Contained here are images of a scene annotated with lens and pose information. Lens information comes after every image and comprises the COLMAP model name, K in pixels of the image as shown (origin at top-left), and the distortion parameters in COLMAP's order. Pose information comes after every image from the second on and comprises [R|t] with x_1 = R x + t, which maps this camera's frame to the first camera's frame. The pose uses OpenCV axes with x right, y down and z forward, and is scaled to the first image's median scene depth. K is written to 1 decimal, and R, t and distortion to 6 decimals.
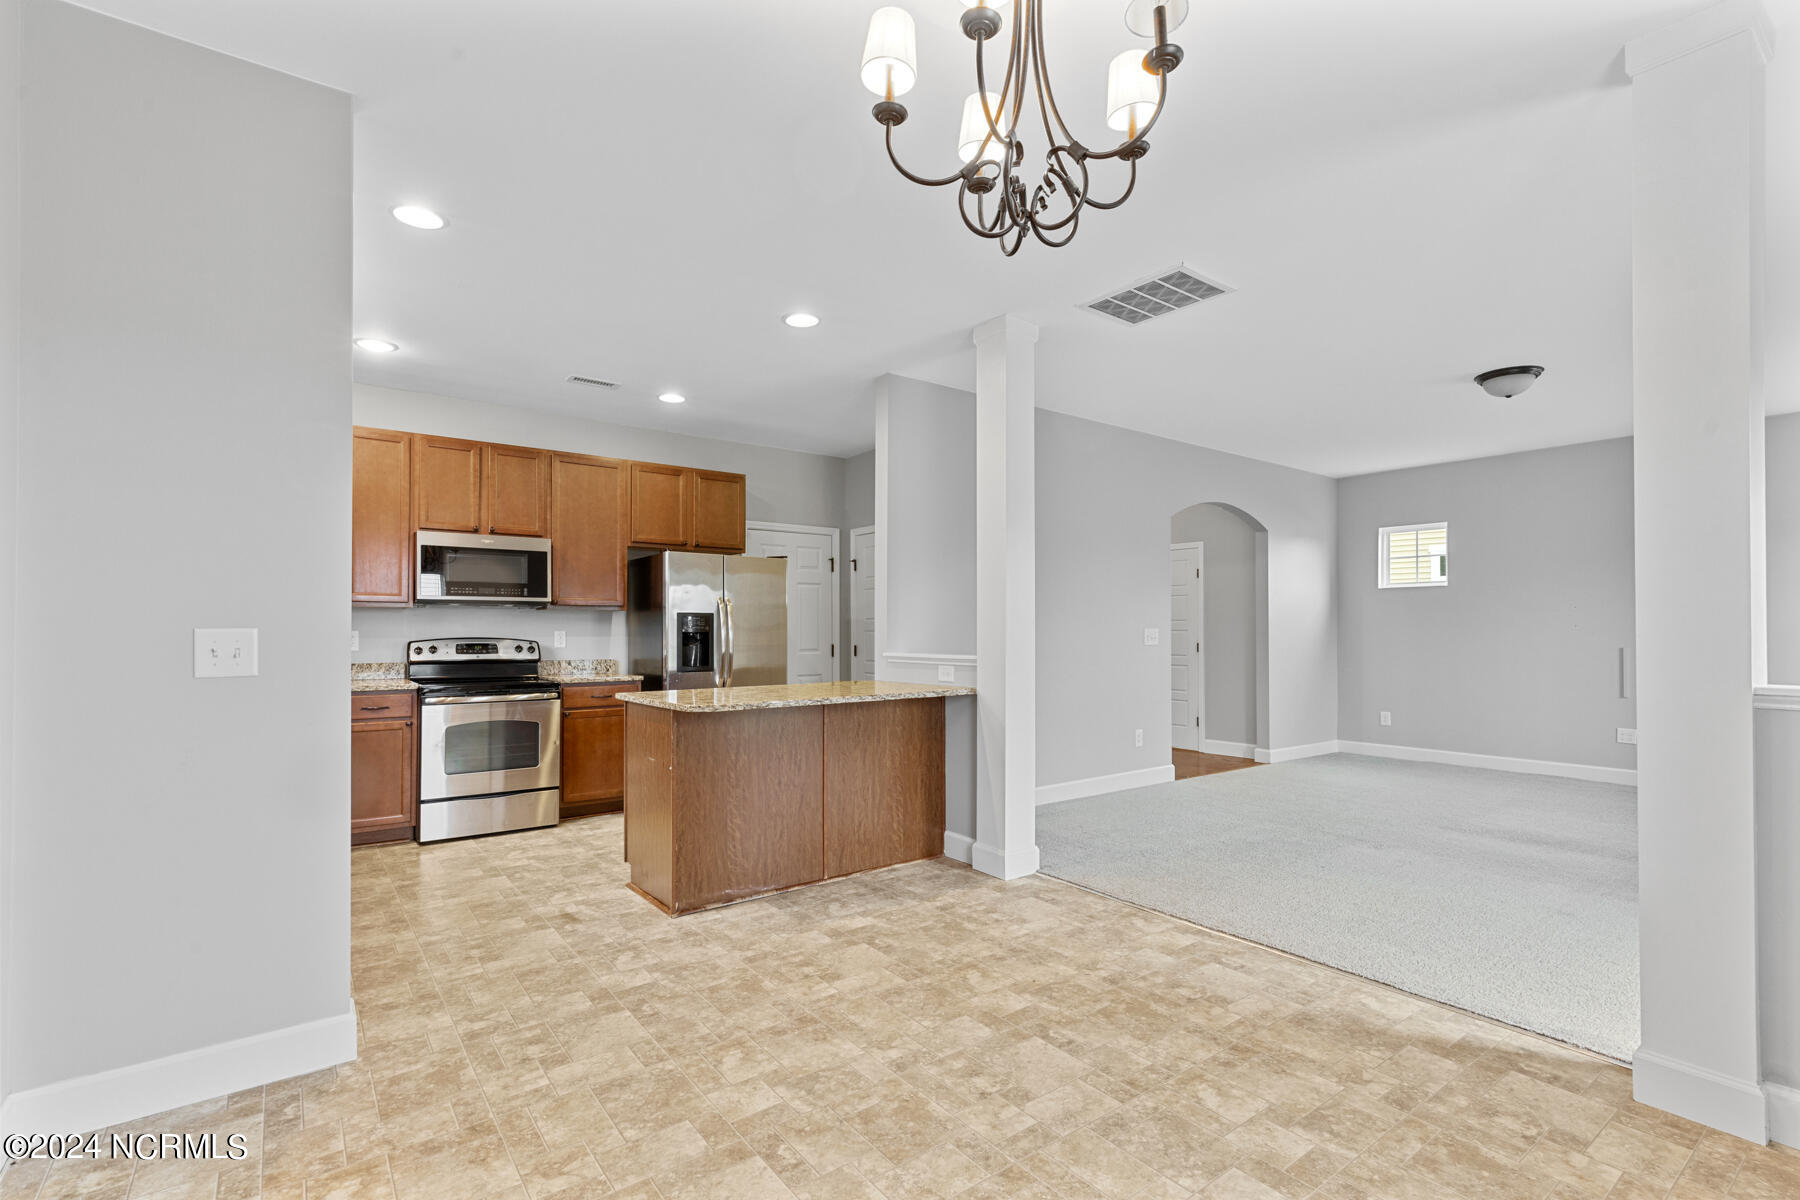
lens RADIAL K [[822.5, 0, 901.4], [0, 822.5, 620.9], [0, 0, 1]] dist [0.001084, -0.000023]
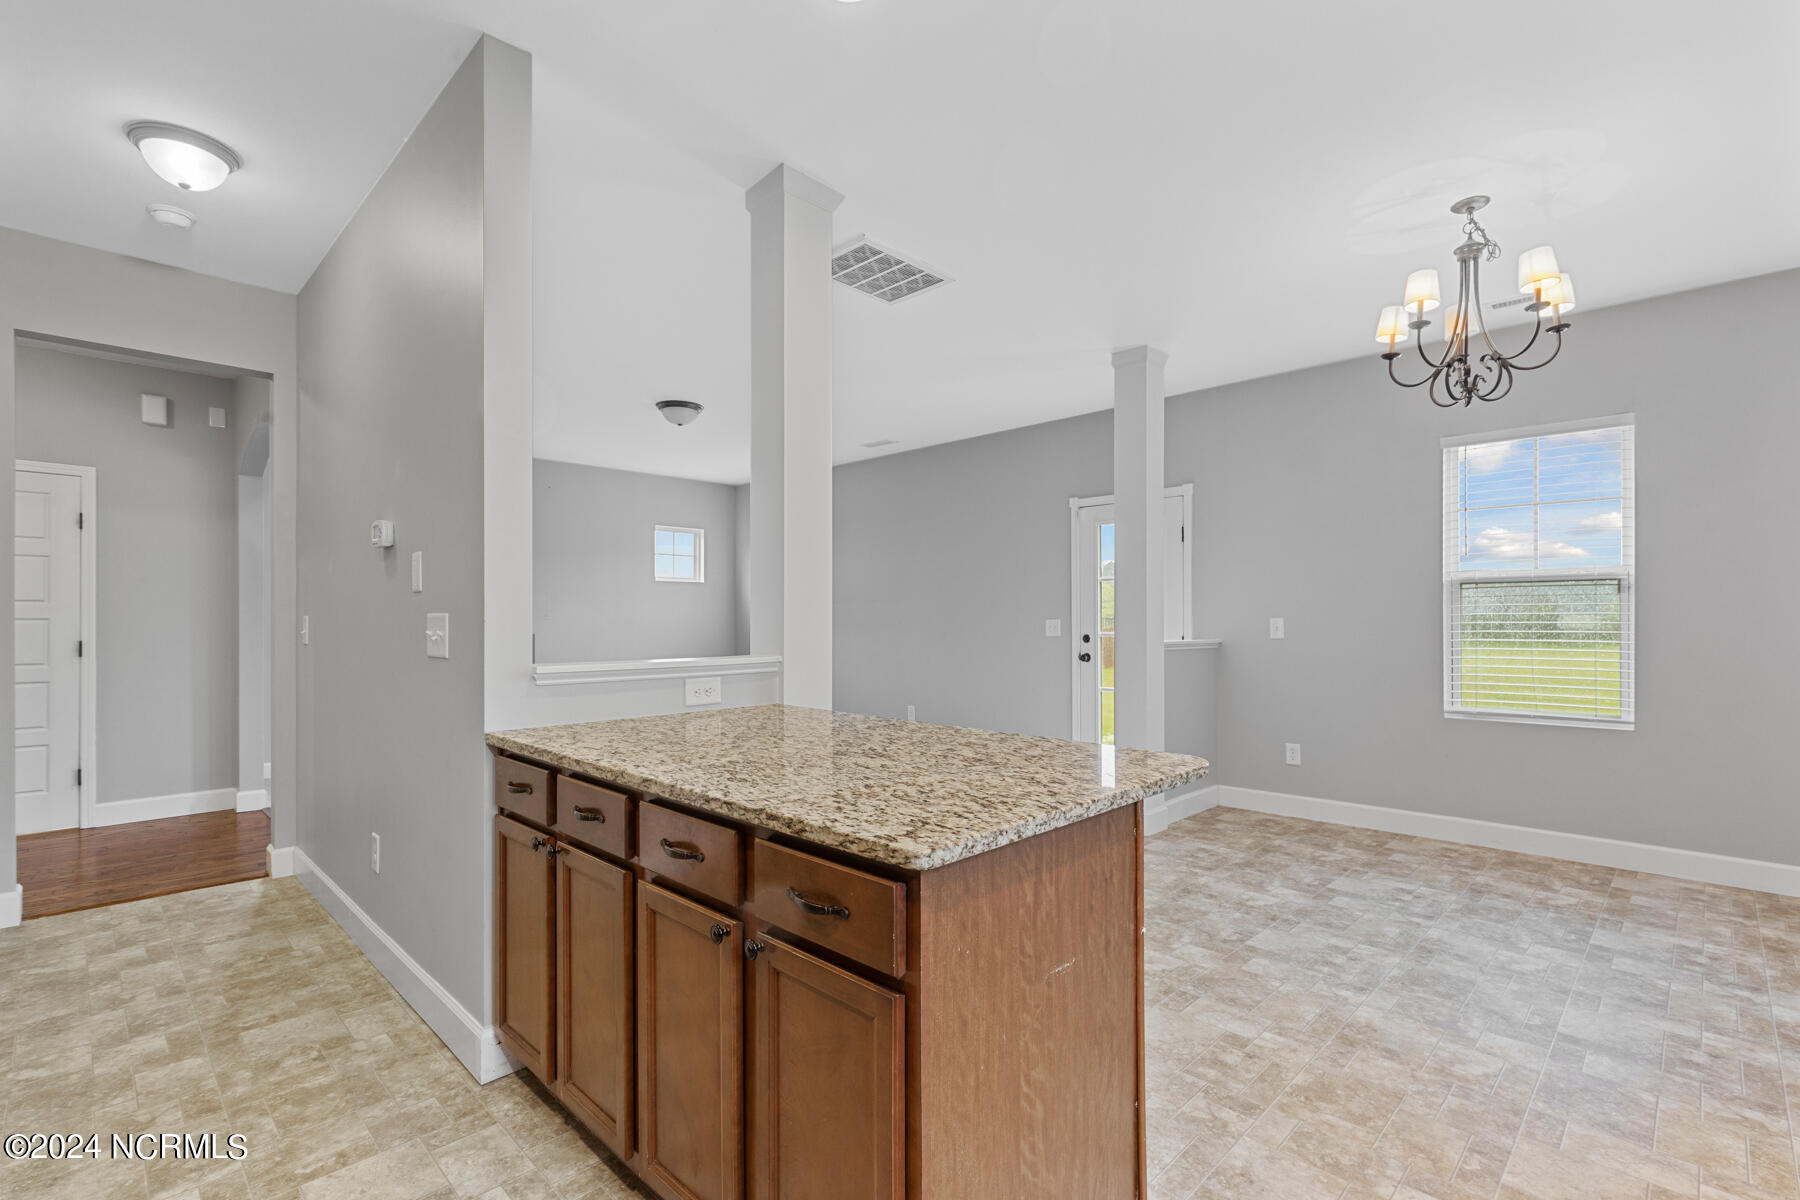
lens RADIAL K [[822.5, 0, 901.4], [0, 822.5, 620.9], [0, 0, 1]] dist [0.001084, -0.000023]
pose [[-0.151200, -0.002438, 0.988500, -0.957759], [-0.011066, 0.999938, 0.000773, 0.018226], [-0.988441, -0.010822, -0.151218, 1.648623]]
